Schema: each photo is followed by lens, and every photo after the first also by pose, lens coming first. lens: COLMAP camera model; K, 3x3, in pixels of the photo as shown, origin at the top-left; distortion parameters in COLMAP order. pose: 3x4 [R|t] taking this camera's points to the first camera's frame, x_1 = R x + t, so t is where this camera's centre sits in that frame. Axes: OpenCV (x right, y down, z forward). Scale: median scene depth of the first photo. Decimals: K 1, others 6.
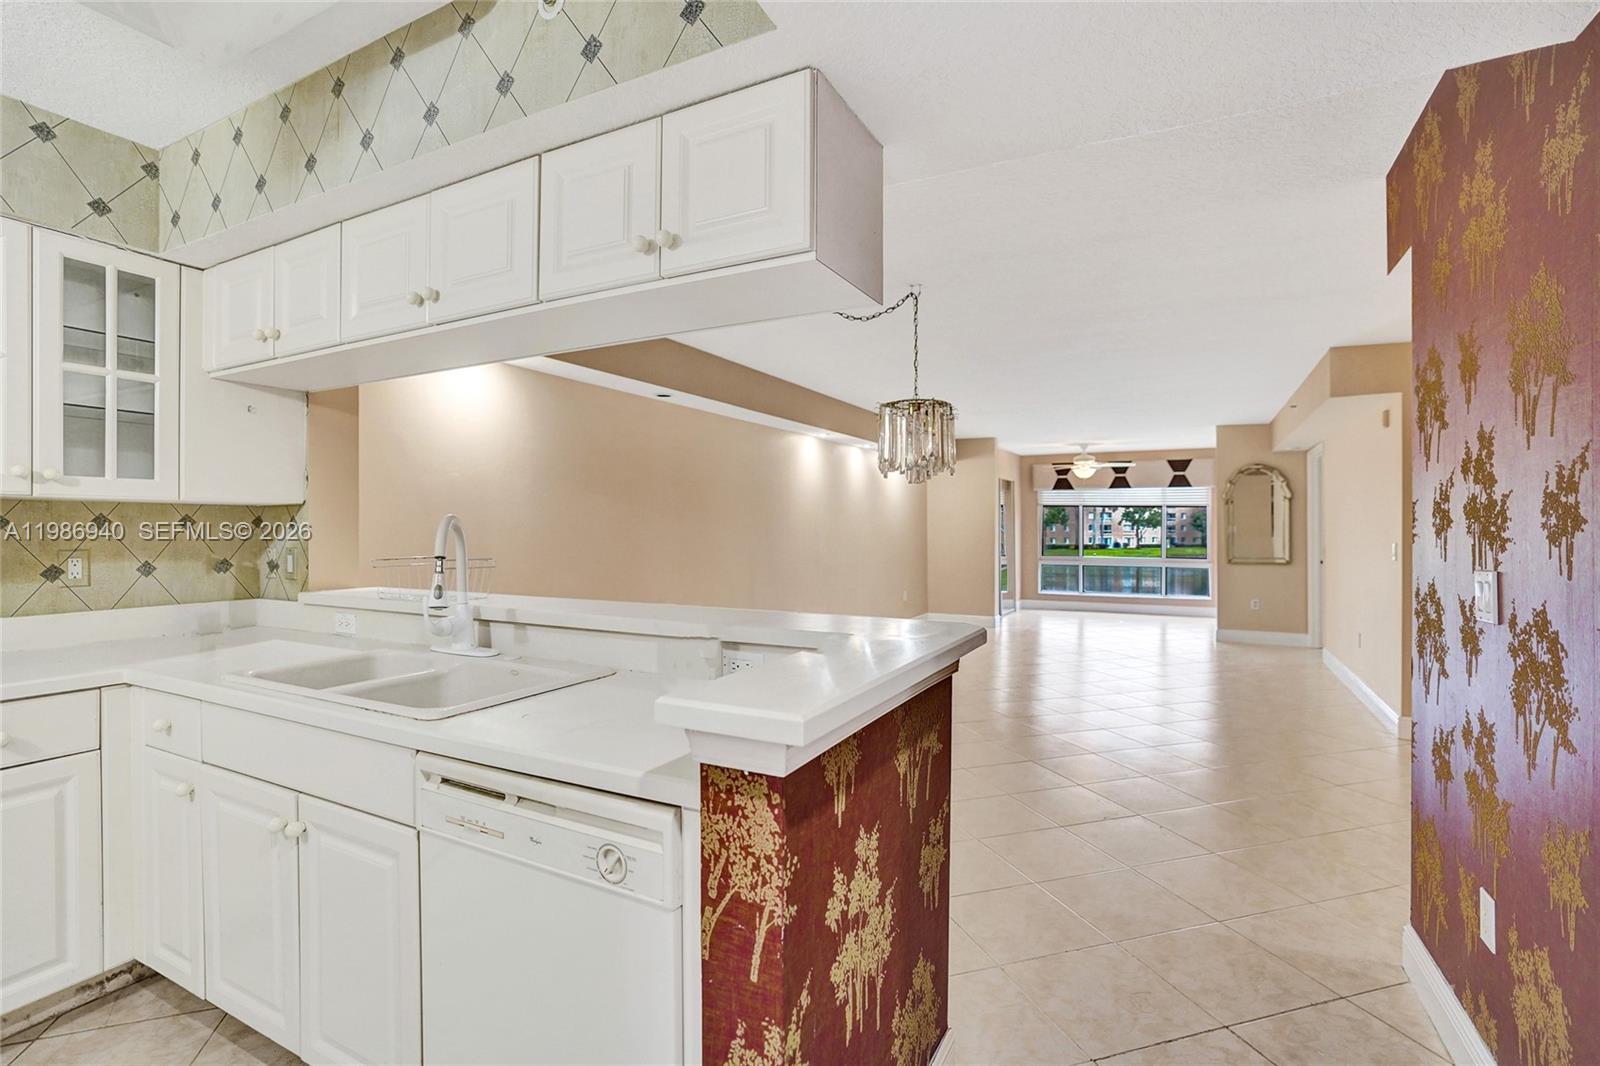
lens RADIAL K [[743.4, 0, 801.6], [0, 743.4, 519.8], [0, 0, 1]] dist [-0.010041, 0.001076]
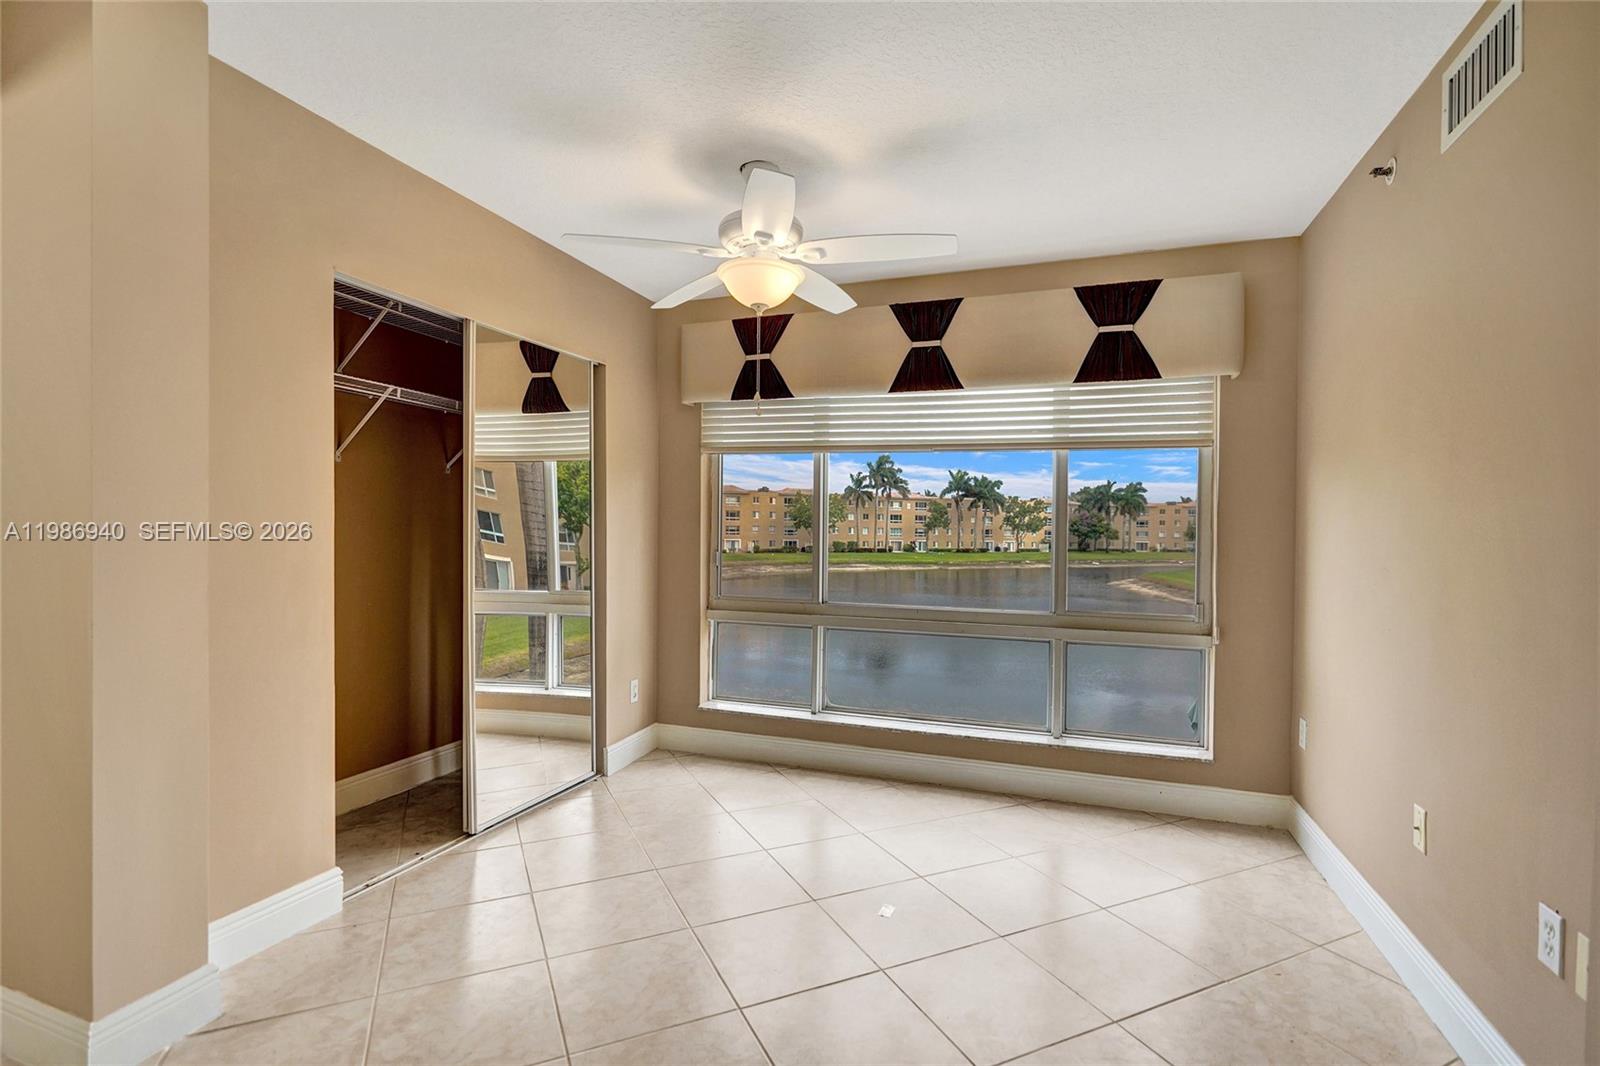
lens RADIAL K [[743.4, 0, 798.5], [0, 743.4, 538.6], [0, 0, 1]] dist [-0.010041, 0.001076]
pose [[0.990552, 0.007242, 0.136950, 0.330255], [-0.010311, 0.999711, 0.021712, 0.012748], [-0.136753, -0.022919, 0.990340, 0.692390]]
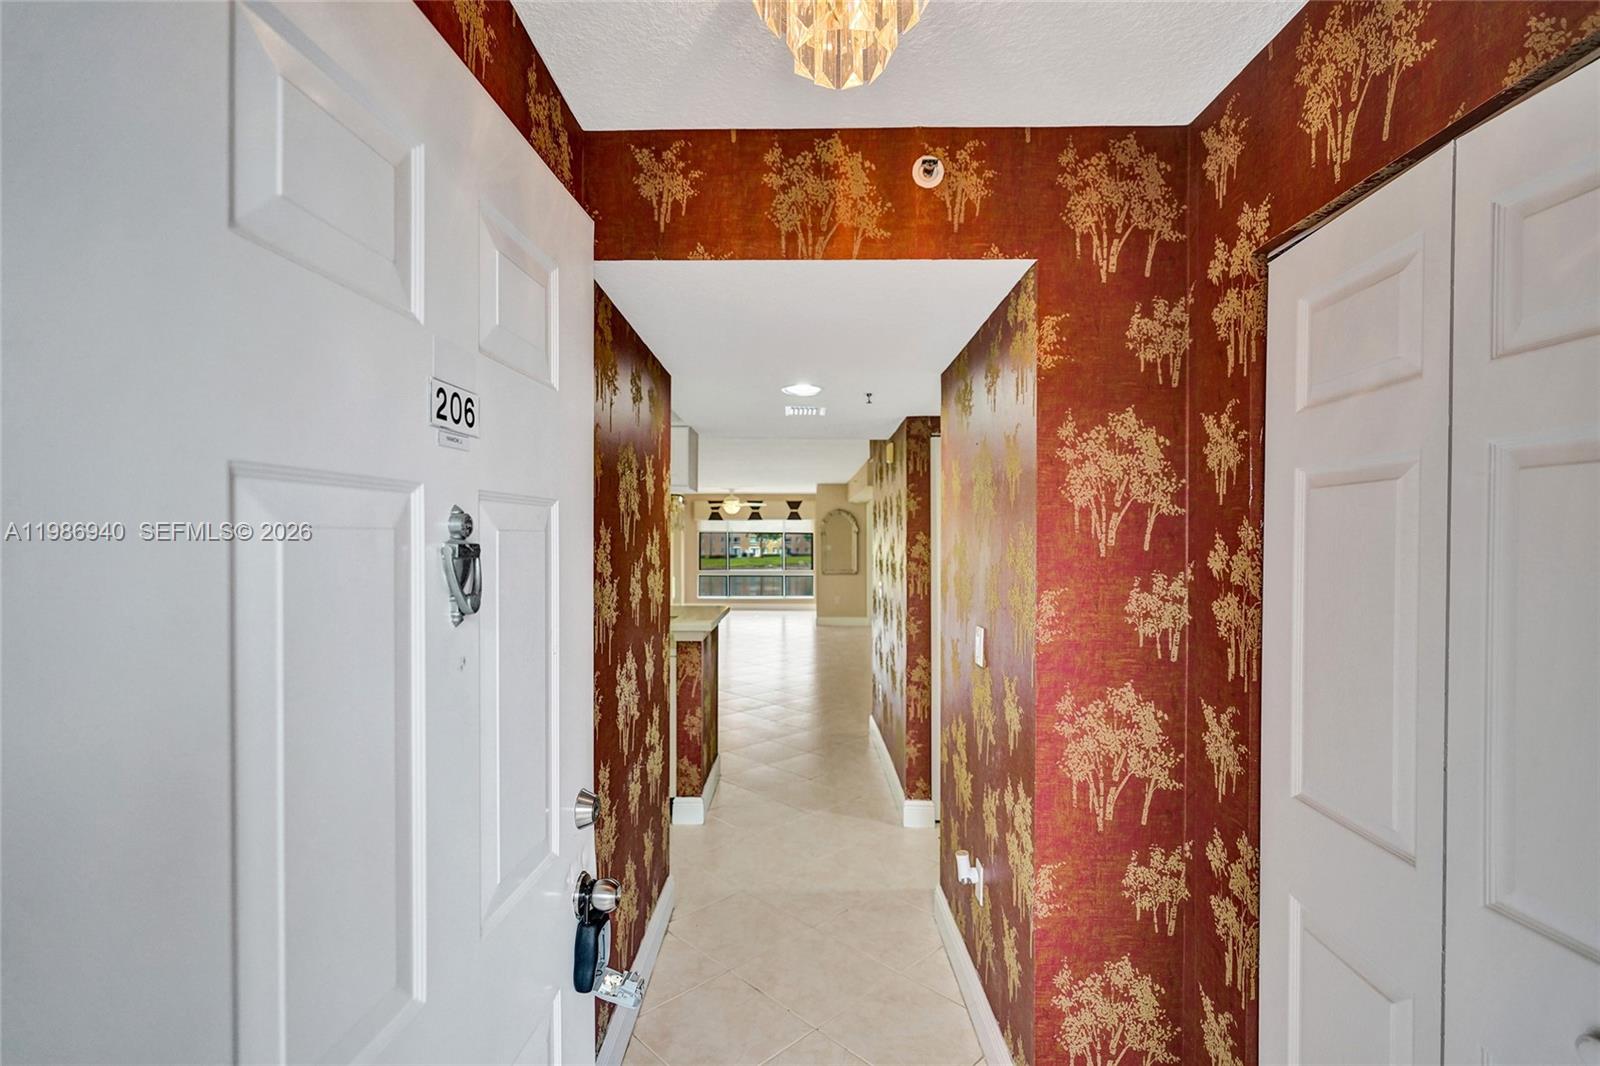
lens RADIAL K [[743.4, 0, 789.6], [0, 743.4, 541.7], [0, 0, 1]] dist [-0.010041, 0.001076]
pose [[0.894350, -0.003931, 0.447352, -0.126283], [-0.002752, 0.999894, 0.014289, -0.022382], [-0.447360, -0.014010, 0.894244, -0.251735]]
